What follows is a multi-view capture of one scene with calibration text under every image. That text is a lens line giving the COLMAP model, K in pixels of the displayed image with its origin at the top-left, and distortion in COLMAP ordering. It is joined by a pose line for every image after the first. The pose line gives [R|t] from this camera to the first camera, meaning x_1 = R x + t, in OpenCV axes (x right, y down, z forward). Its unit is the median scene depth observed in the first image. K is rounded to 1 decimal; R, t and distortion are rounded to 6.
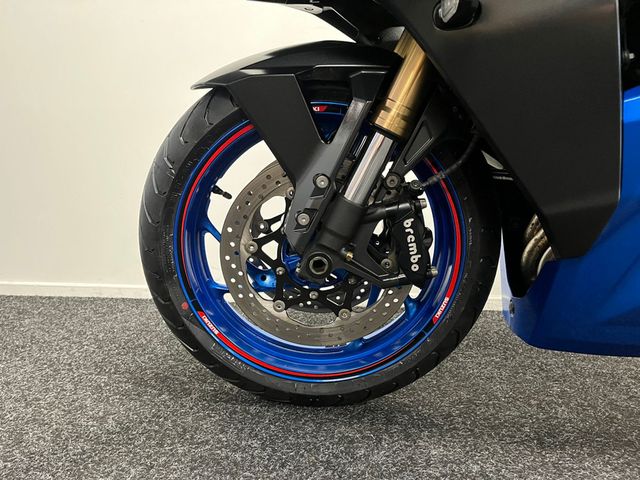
lens RADIAL K [[481.3, 0, 314.7], [0, 481.3, 241.8], [0, 0, 1]] dist [0.076973, -0.106647]
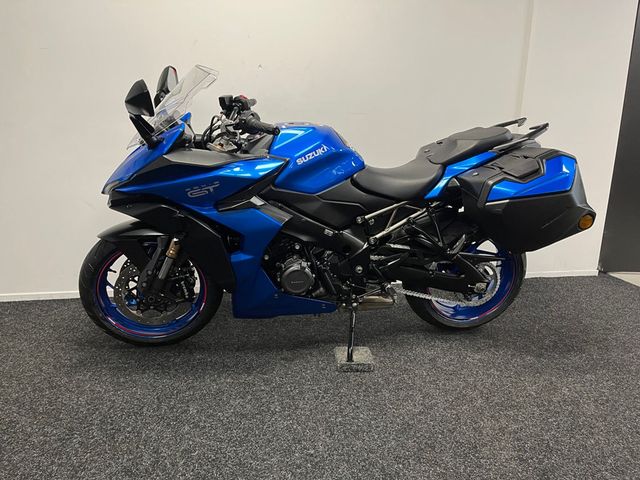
lens RADIAL K [[481.3, 0, 318.9], [0, 481.3, 238.9], [0, 0, 1]] dist [0.076973, -0.106647]
pose [[0.974331, -0.056347, 0.217954, 0.331001], [0.031062, 0.992558, 0.117745, -0.549283], [-0.222966, -0.107953, 0.968830, -1.772759]]
